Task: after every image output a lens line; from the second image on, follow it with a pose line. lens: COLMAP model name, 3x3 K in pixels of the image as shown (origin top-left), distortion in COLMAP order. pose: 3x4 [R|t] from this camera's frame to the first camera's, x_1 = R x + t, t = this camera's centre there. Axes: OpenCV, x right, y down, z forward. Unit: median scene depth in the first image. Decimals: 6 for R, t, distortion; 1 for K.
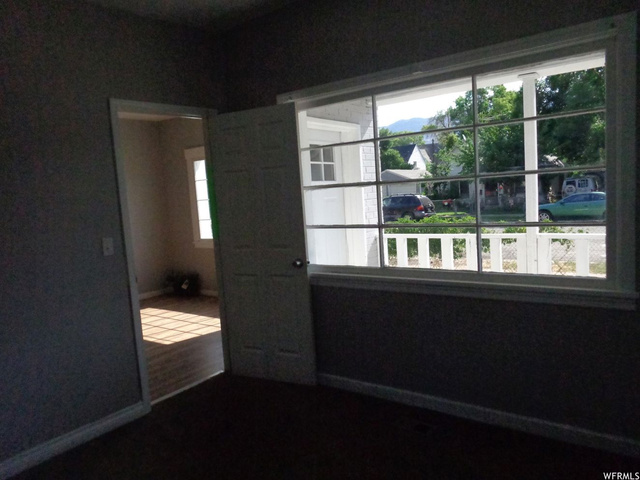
lens RADIAL K [[481.3, 0, 320.0], [0, 481.3, 240.0], [0, 0, 1]] dist [0.007642, 0.000615]
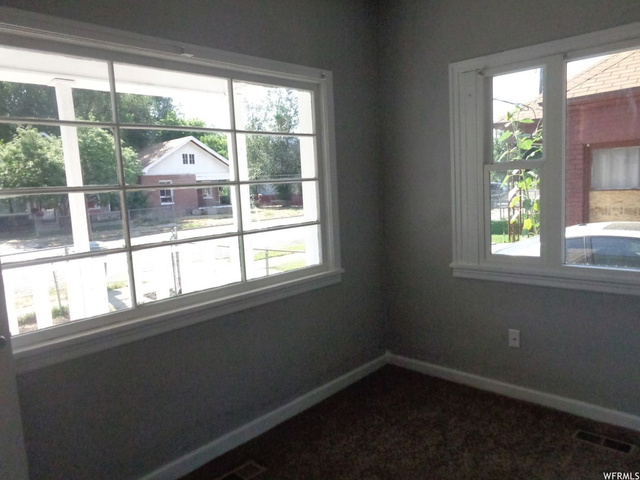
lens RADIAL K [[481.3, 0, 320.0], [0, 481.3, 240.0], [0, 0, 1]] dist [0.007642, 0.000615]
pose [[0.115187, -0.063052, 0.991341, -0.748939], [0.136919, 0.989466, 0.047024, -0.050764], [-0.983862, 0.130317, 0.122607, 0.876999]]
